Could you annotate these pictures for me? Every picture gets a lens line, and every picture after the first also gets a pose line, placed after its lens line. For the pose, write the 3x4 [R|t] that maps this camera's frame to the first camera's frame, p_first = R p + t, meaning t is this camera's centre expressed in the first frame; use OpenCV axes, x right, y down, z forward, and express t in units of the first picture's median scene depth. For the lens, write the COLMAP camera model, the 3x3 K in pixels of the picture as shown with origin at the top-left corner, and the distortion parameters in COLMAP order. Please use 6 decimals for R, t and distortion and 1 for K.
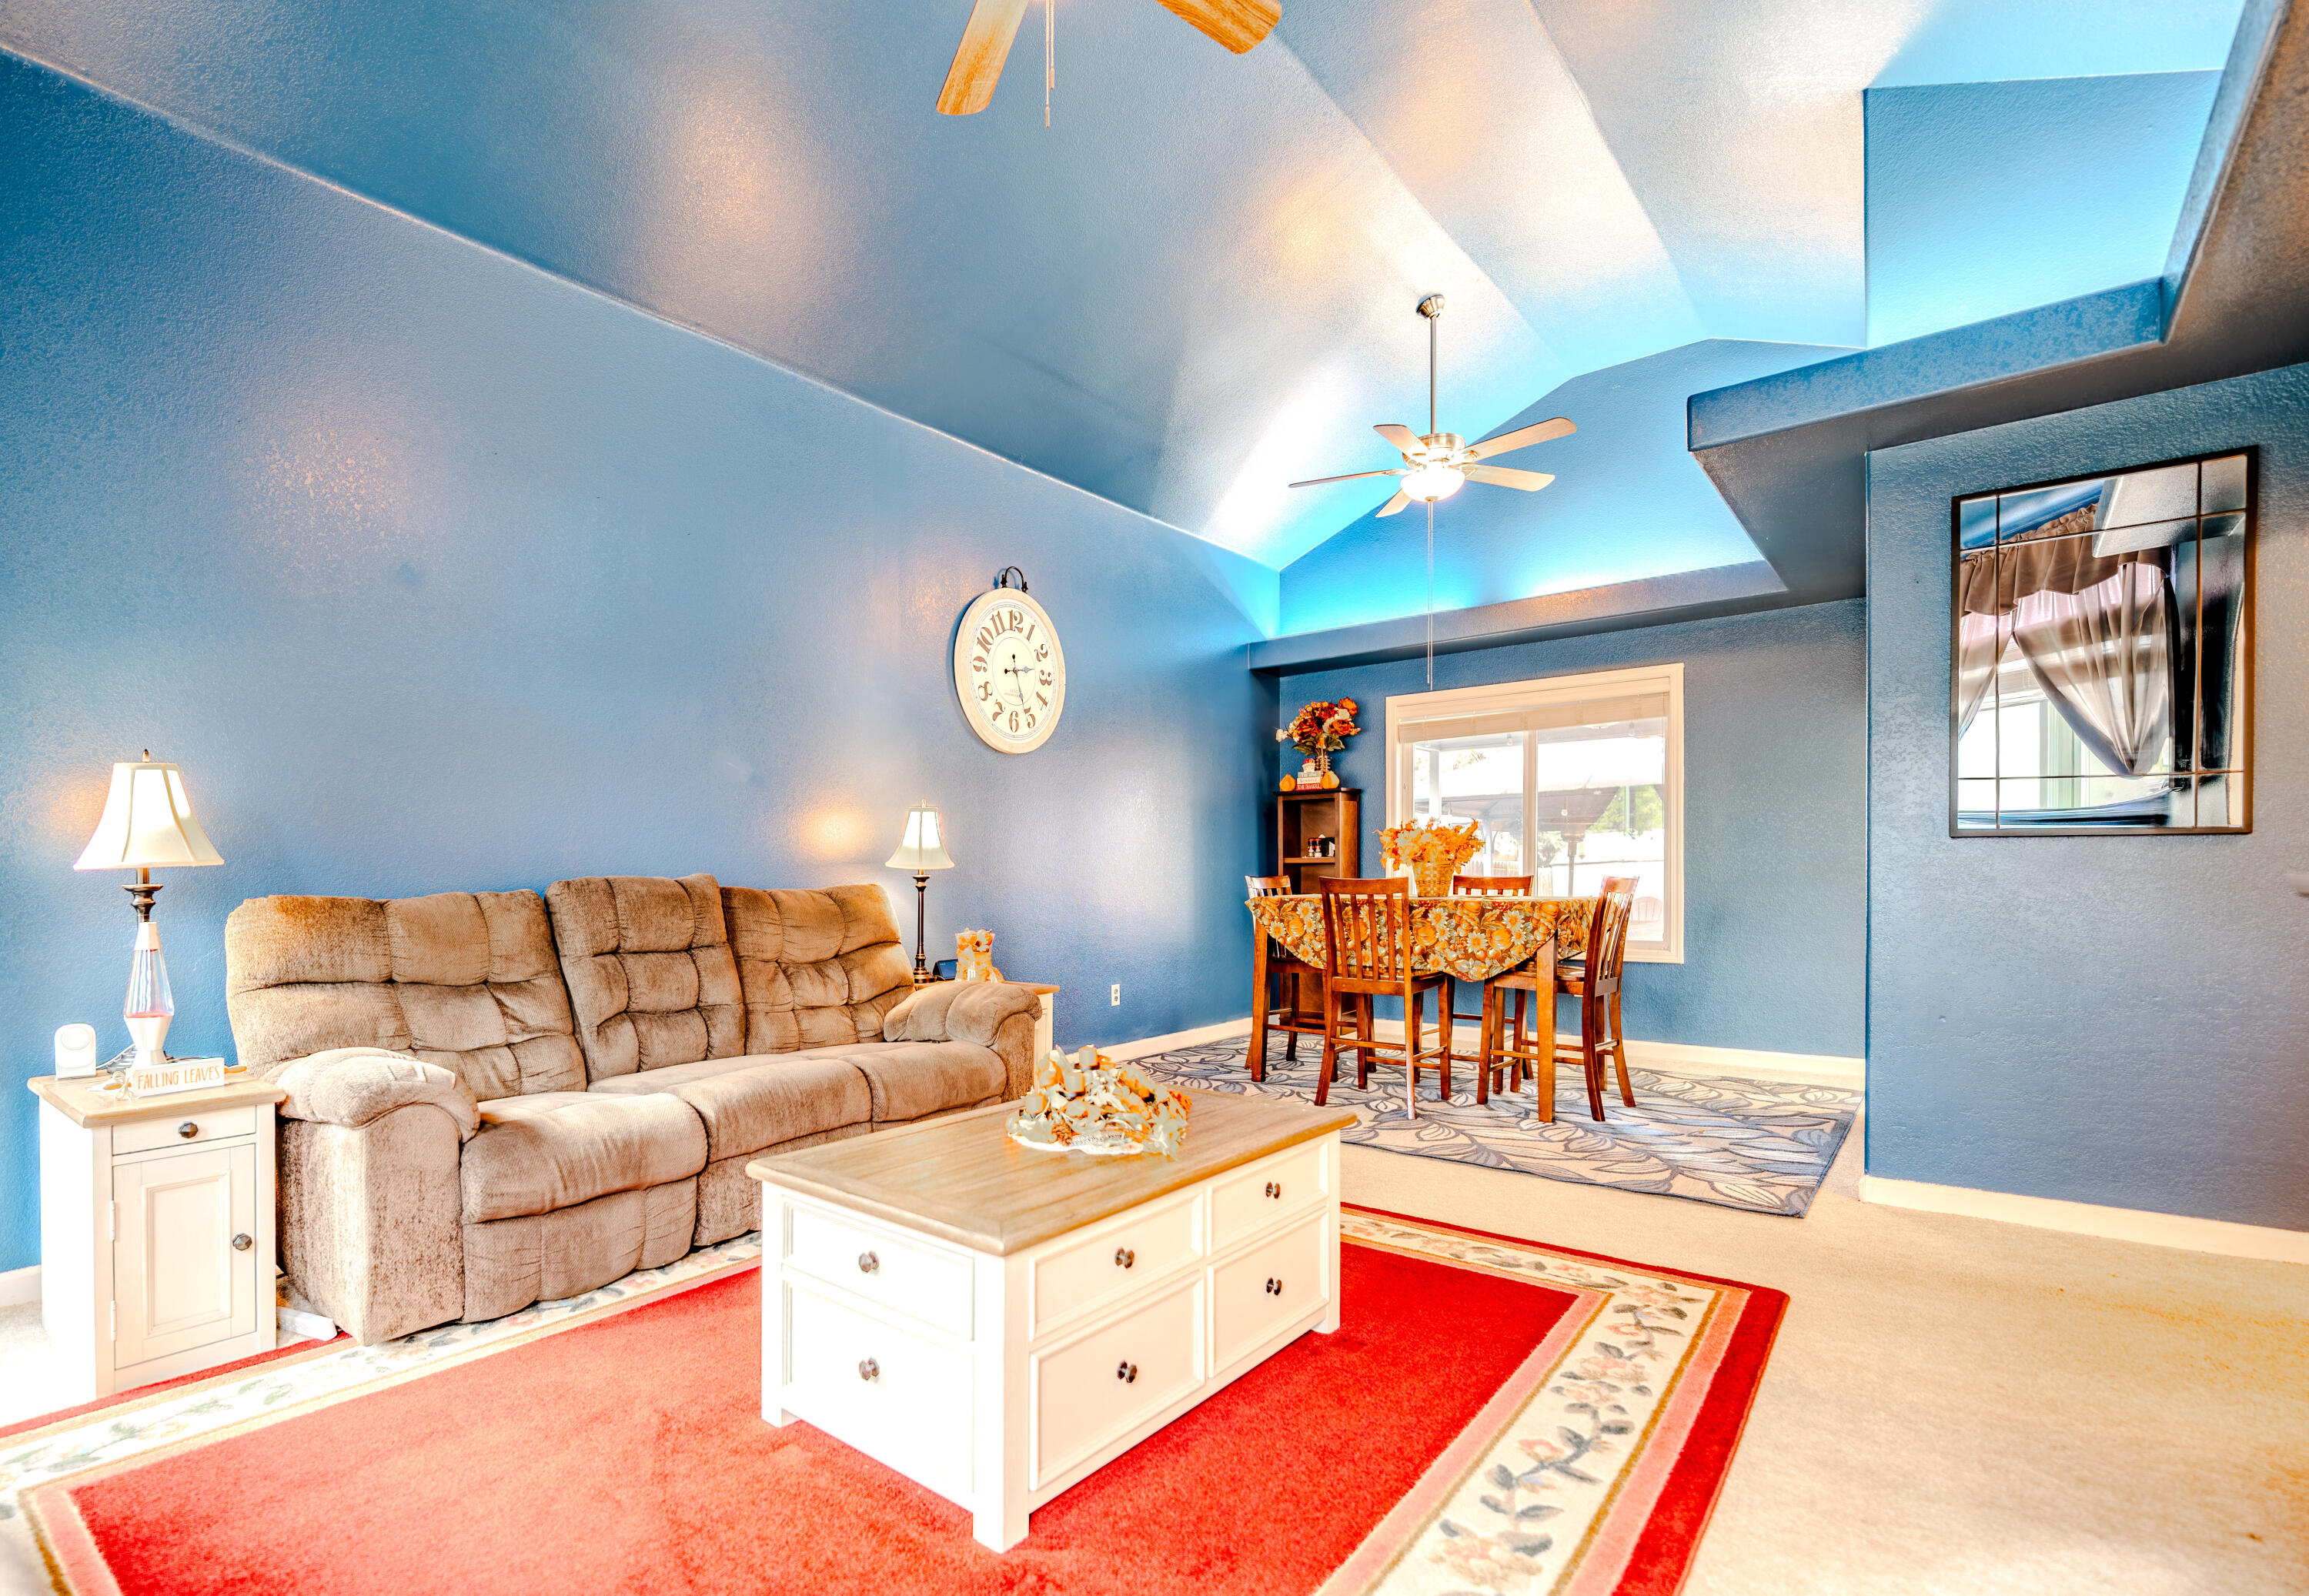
lens RADIAL K [[1108.7, 0, 962.4], [0, 1108.7, 900.8], [0, 0, 1]] dist [-0.013734, 0.000034]
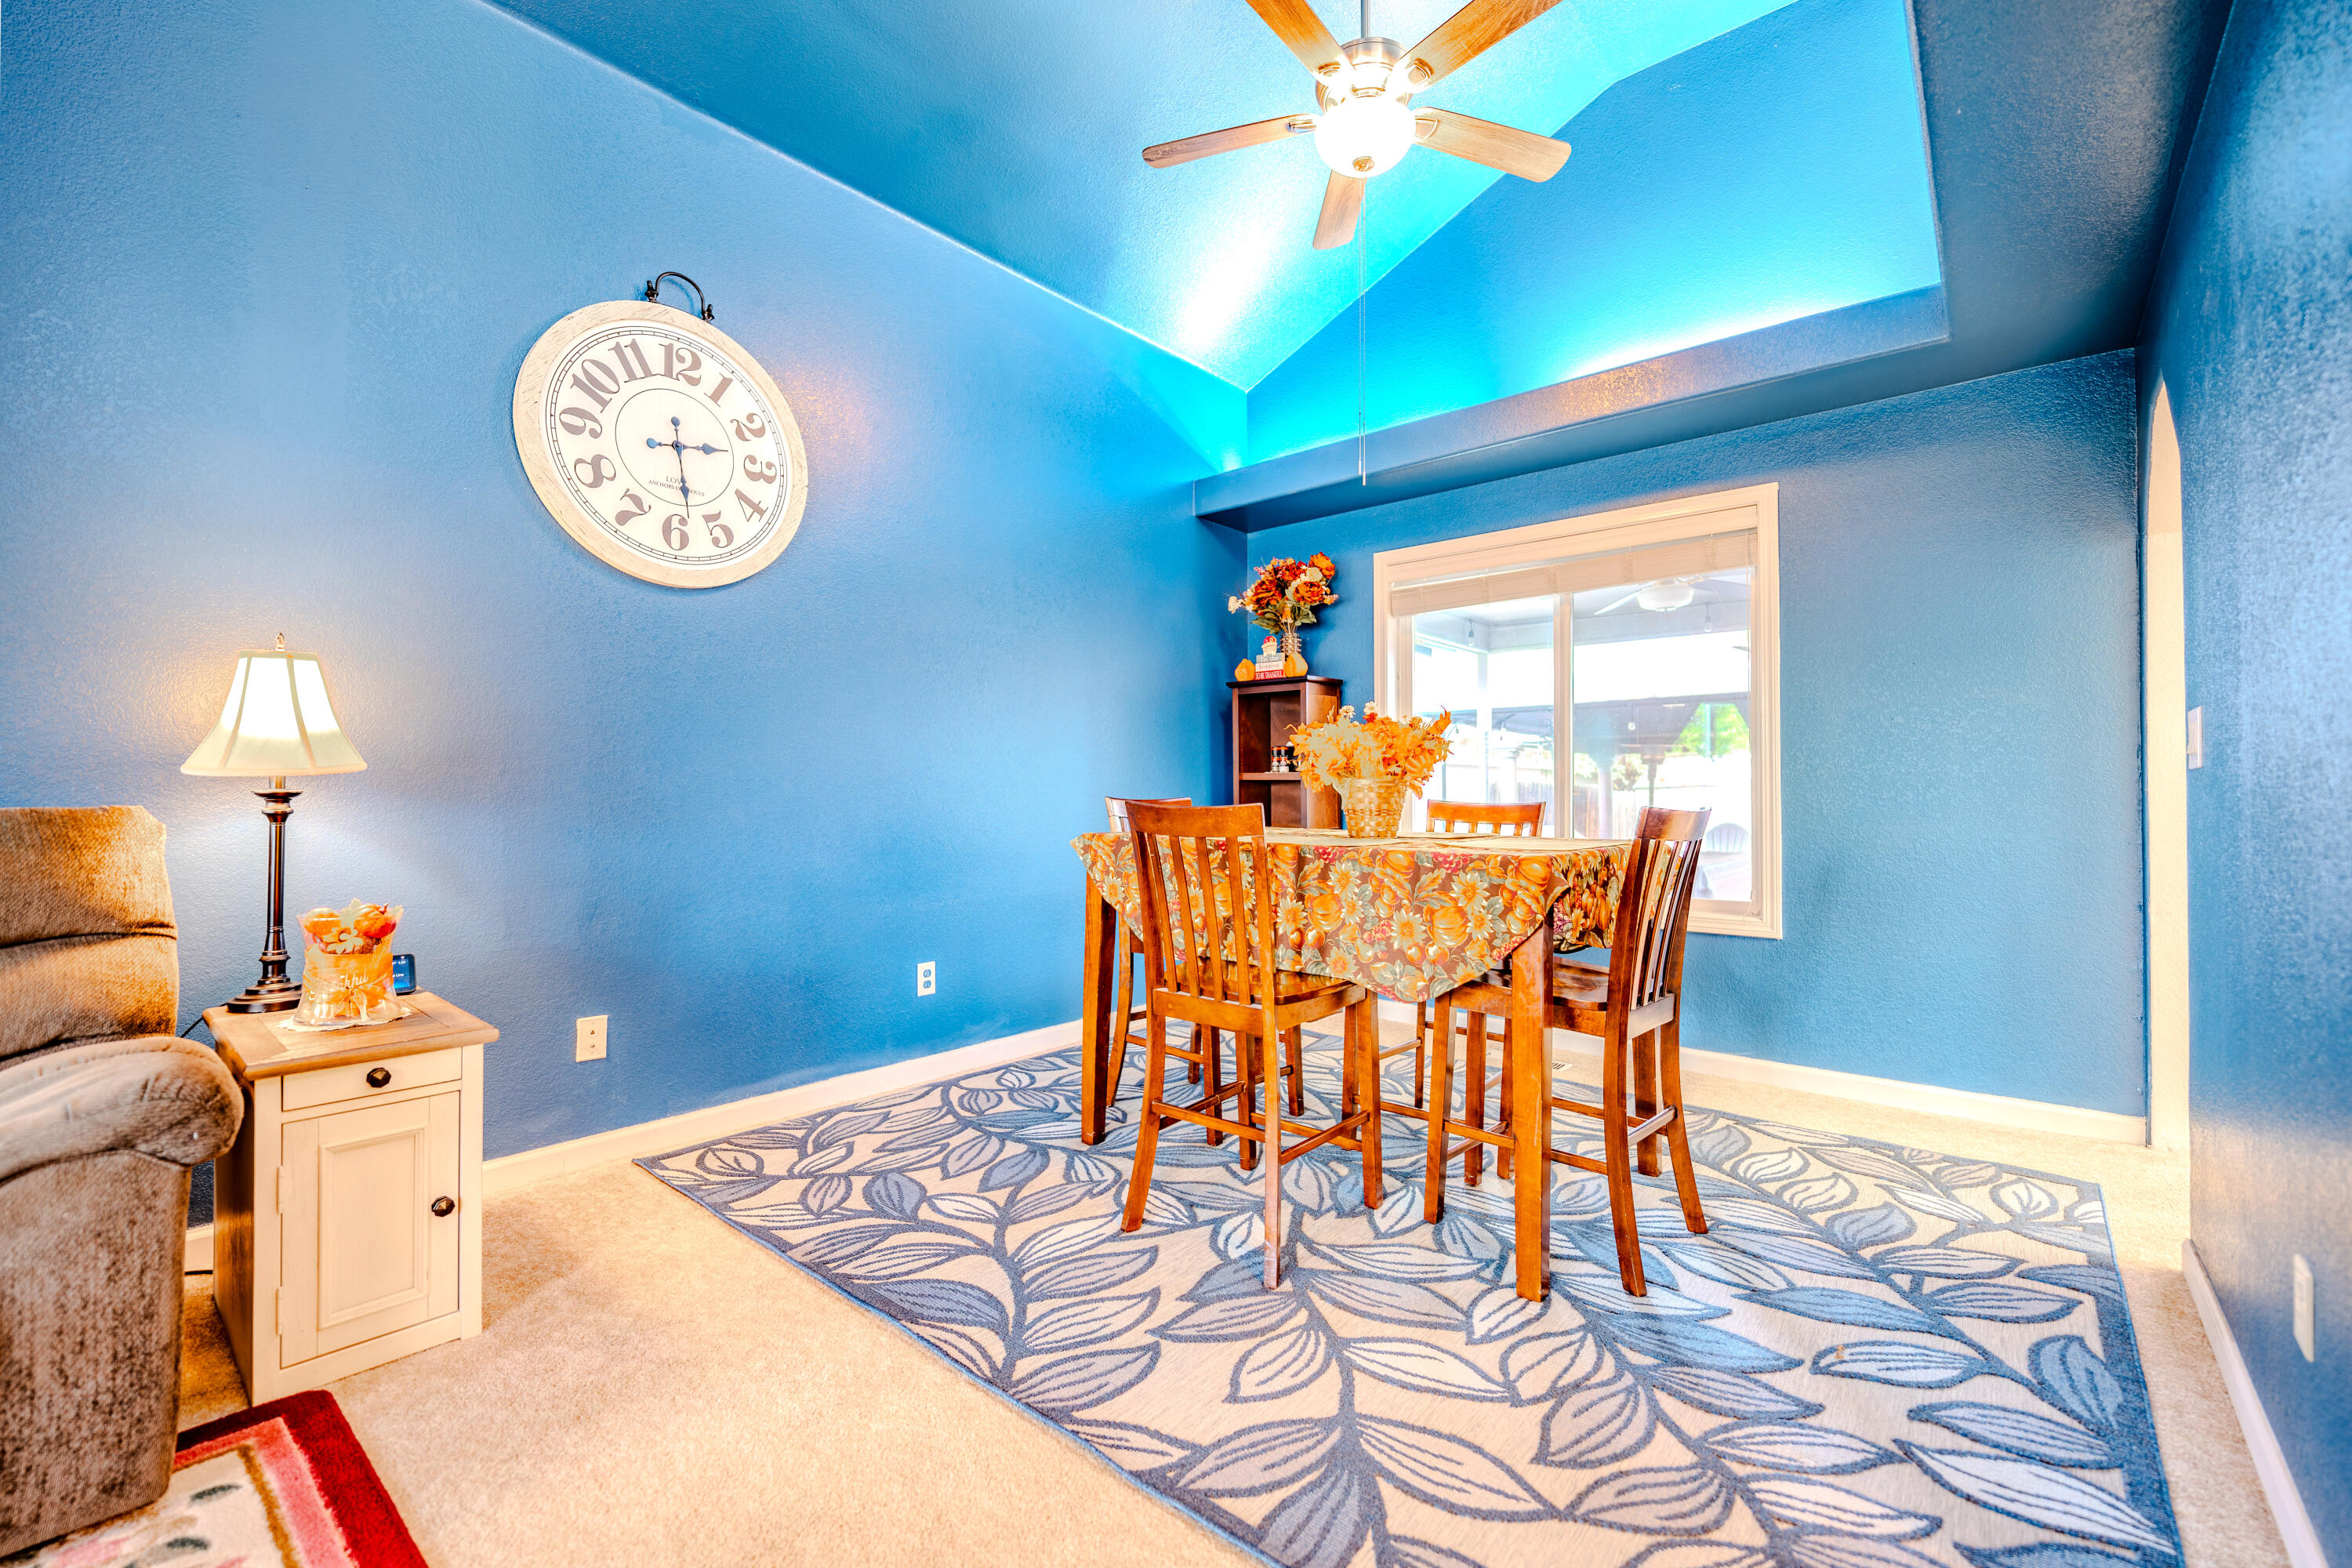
lens RADIAL K [[986.3, 0, 1178.7], [0, 986.3, 784.2], [0, 0, 1]] dist [-0.009795, -0.000689]
pose [[0.998885, 0.011725, 0.045725, 0.277688], [-0.010272, 0.999438, -0.031896, -0.012886], [-0.046073, 0.031391, 0.998445, 0.445295]]
